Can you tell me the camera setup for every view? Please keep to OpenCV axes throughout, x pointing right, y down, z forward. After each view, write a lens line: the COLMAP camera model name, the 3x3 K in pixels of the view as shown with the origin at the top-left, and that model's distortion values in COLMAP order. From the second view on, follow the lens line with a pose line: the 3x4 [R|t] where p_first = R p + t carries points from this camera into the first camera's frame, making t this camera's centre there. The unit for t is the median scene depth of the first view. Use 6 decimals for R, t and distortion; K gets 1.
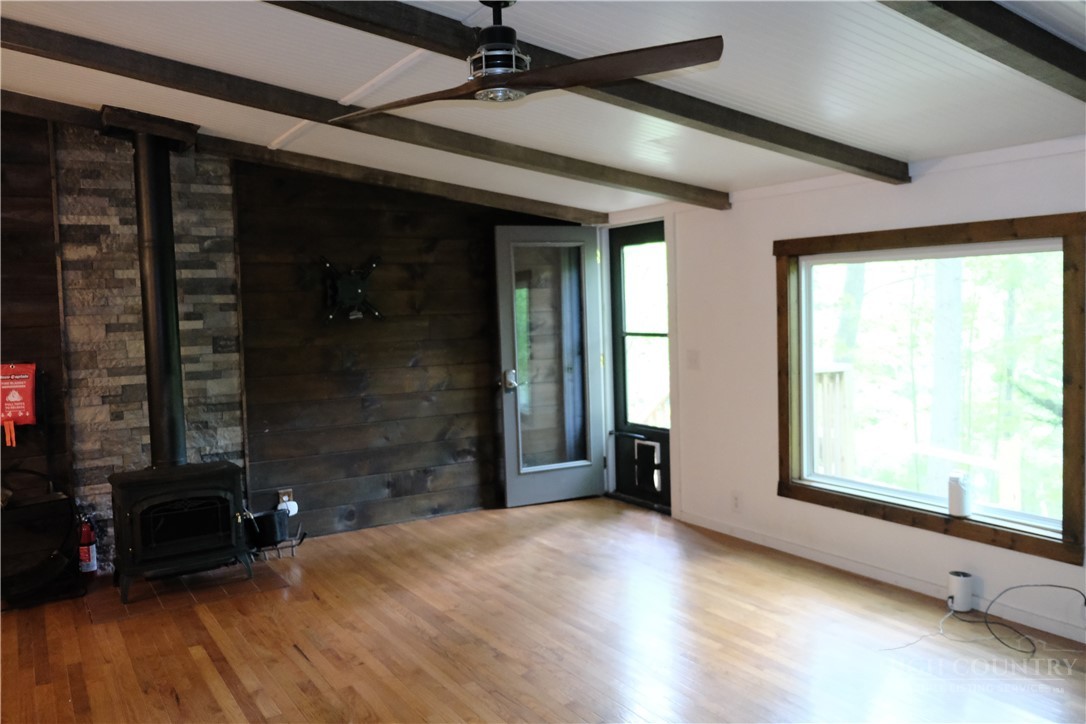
lens RADIAL K [[854.2, 0, 543.0], [0, 854.2, 362.0], [0, 0, 1]] dist [-0.004767, -0.003846]
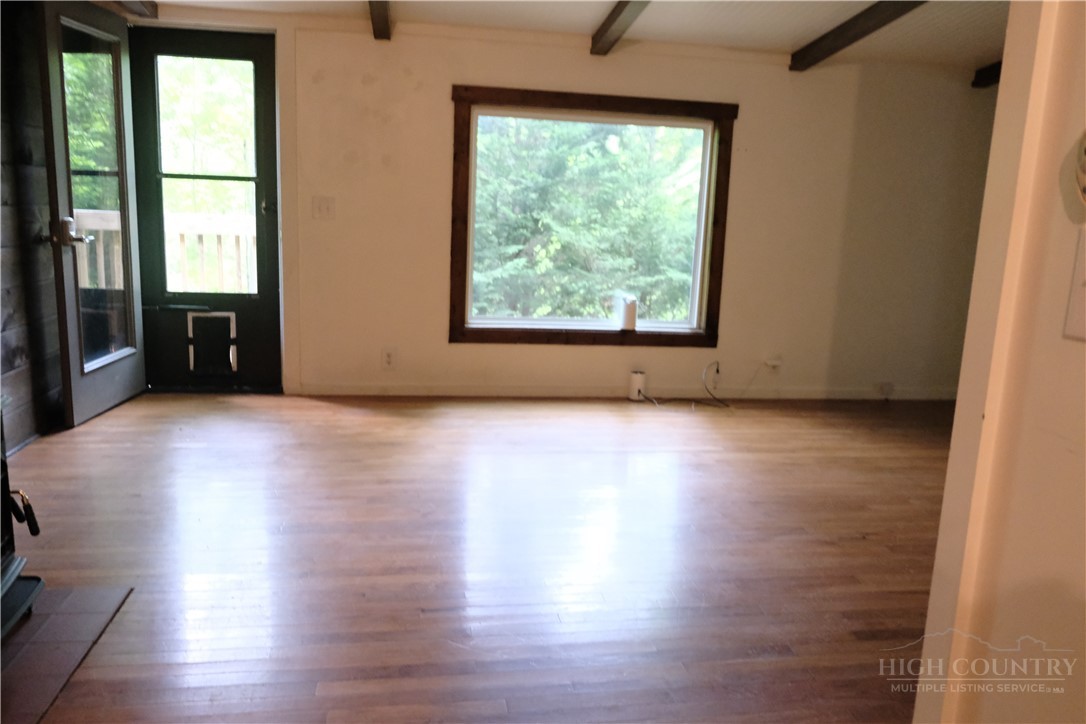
lens RADIAL K [[854.2, 0, 543.0], [0, 854.2, 362.0], [0, 0, 1]] dist [-0.004767, -0.003846]
pose [[0.406939, -0.129080, 0.904289, -0.520690], [0.012739, 0.990671, 0.135678, 0.035623], [-0.913367, -0.043693, 0.404787, 0.411794]]
